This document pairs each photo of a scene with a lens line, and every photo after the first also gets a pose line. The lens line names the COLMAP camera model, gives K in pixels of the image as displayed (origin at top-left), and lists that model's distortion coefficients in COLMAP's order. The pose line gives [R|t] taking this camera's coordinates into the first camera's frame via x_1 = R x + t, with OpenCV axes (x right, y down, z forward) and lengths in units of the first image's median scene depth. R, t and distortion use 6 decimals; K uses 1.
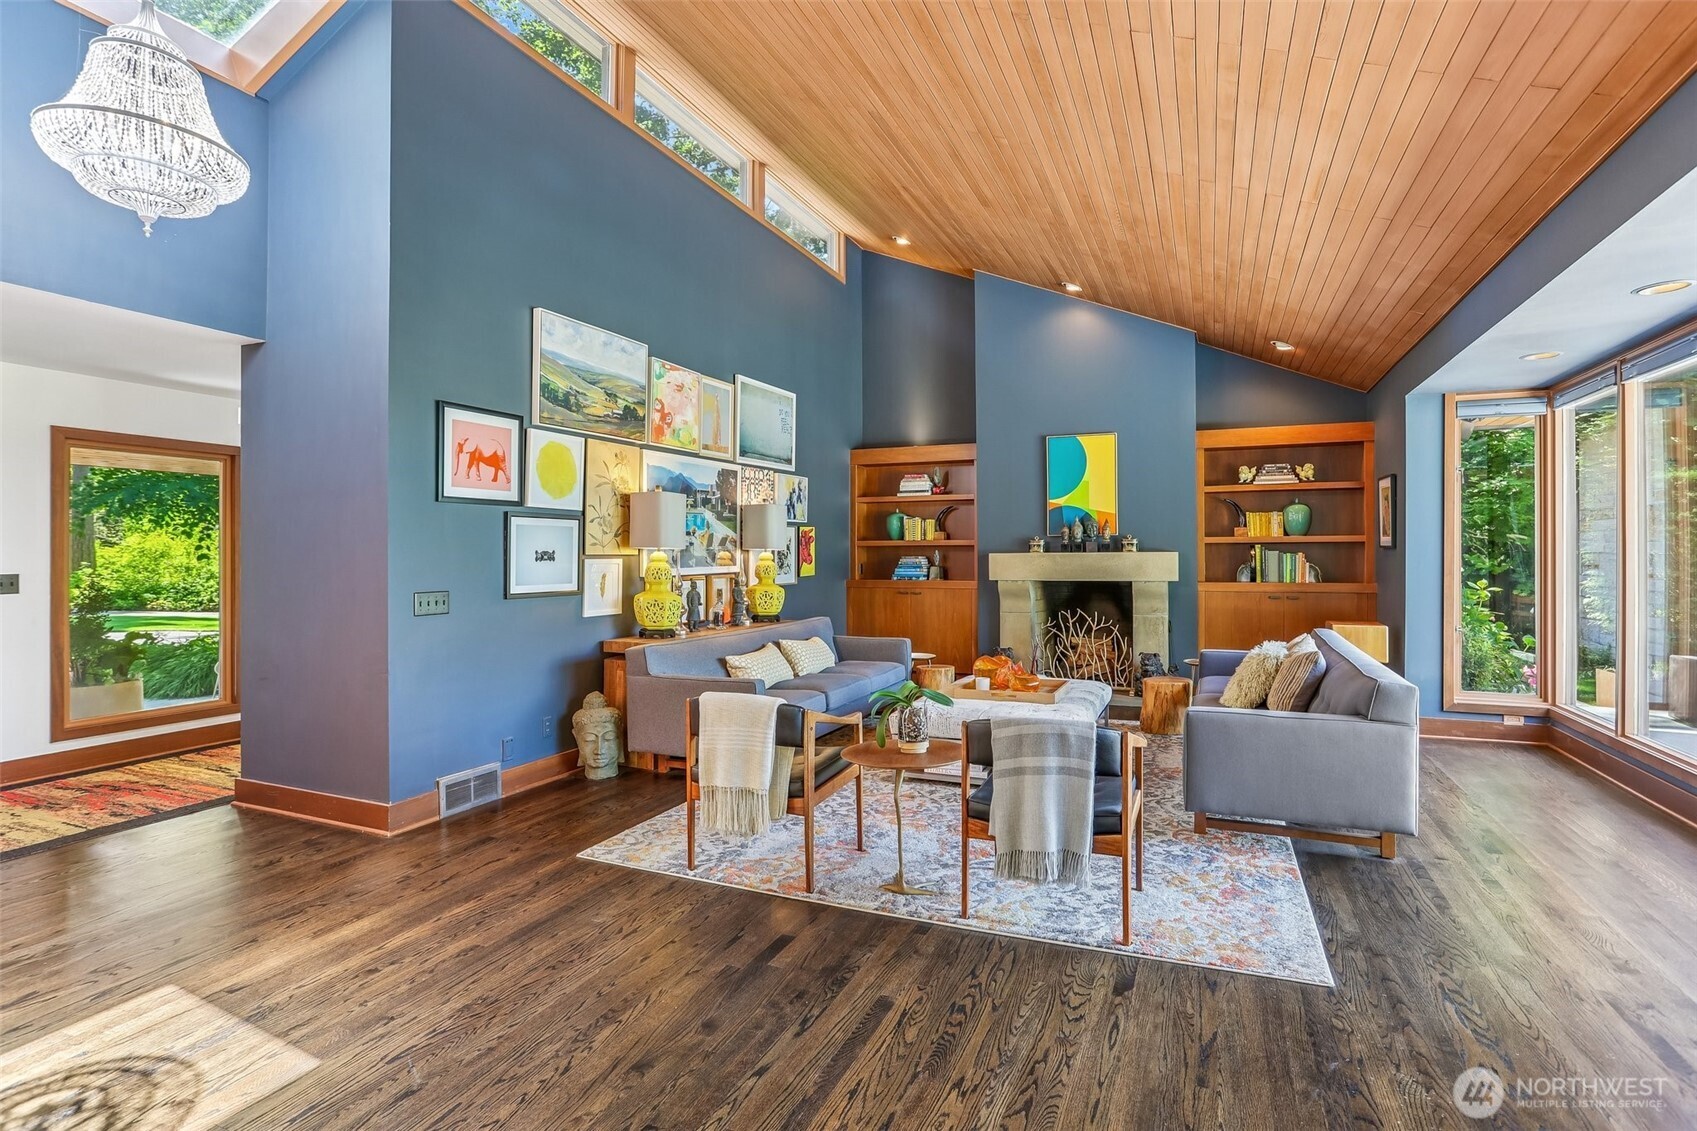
lens RADIAL K [[828.8, 0, 863.3], [0, 828.8, 555.9], [0, 0, 1]] dist [-0.050187, 0.021434]
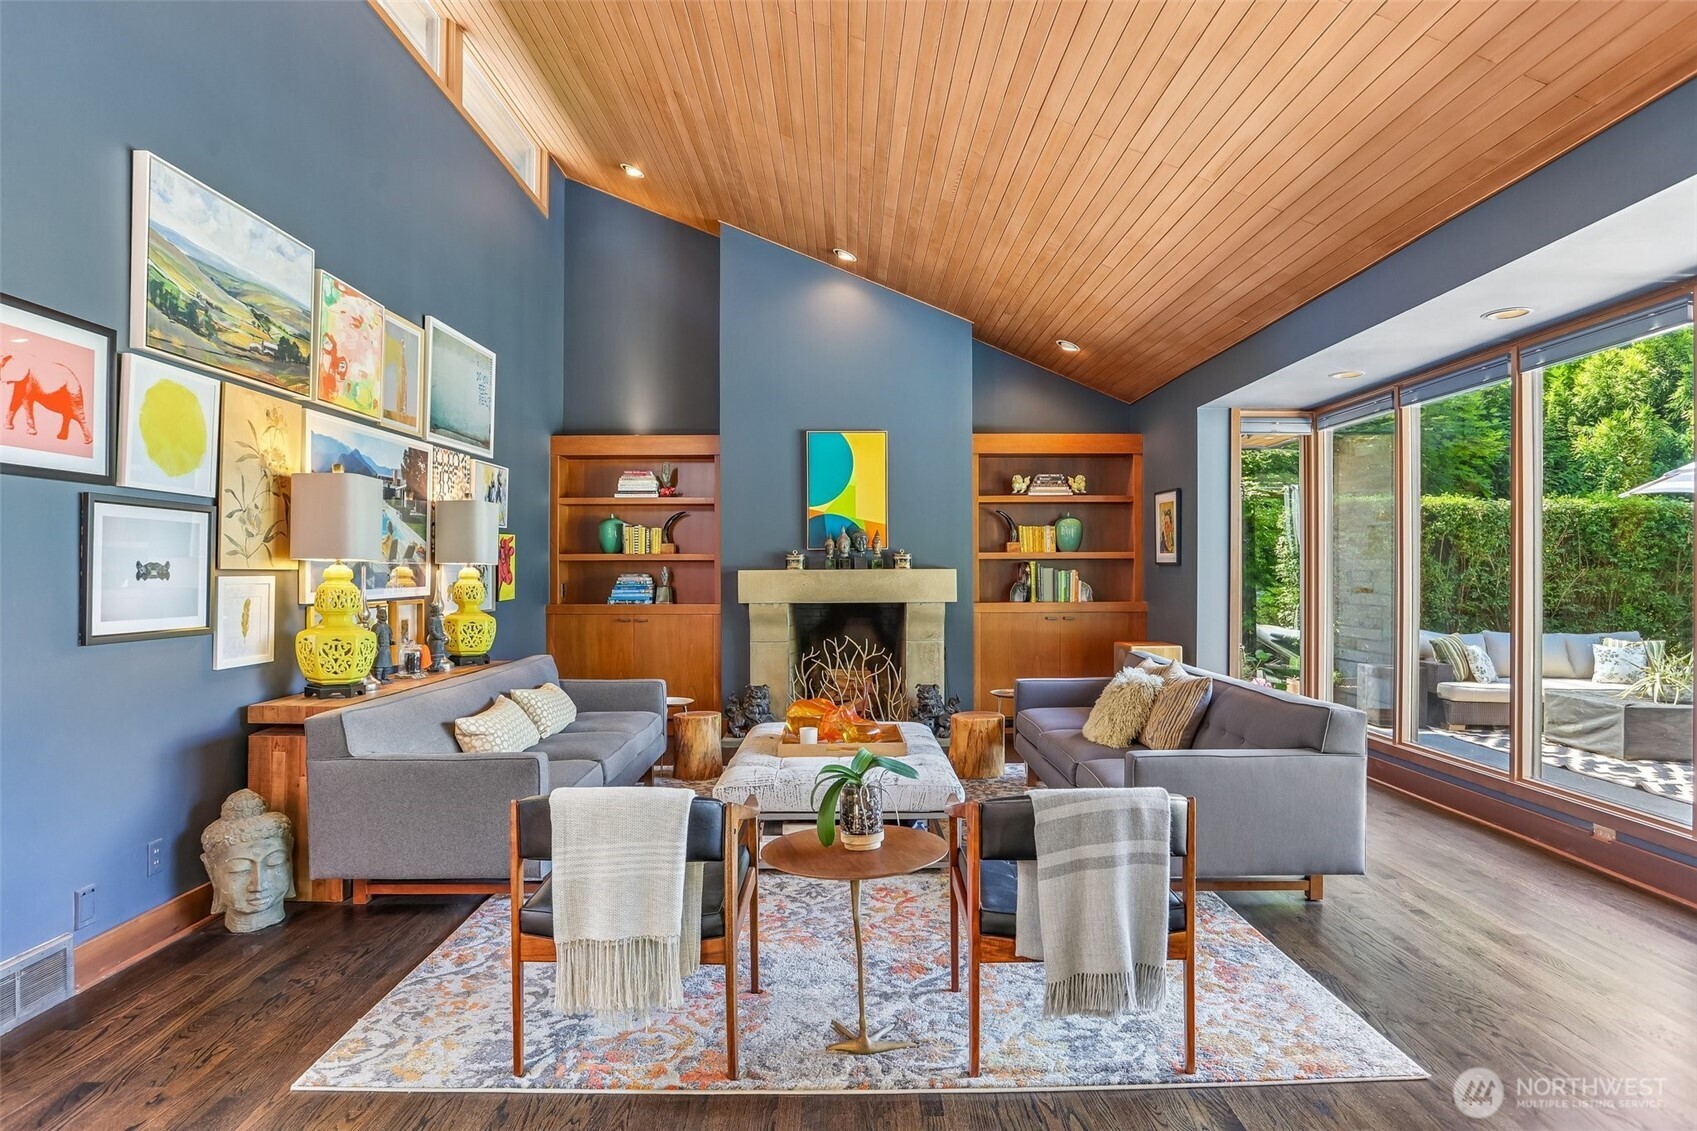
lens RADIAL K [[931.9, 0, 860.7], [0, 931.9, 572.6], [0, 0, 1]] dist [-0.048796, 0.020569]
pose [[0.917462, 0.000806, 0.397823, -0.173726], [0.000491, 0.999995, -0.003159, 0.003658], [-0.397823, 0.003093, 0.917457, 0.184193]]
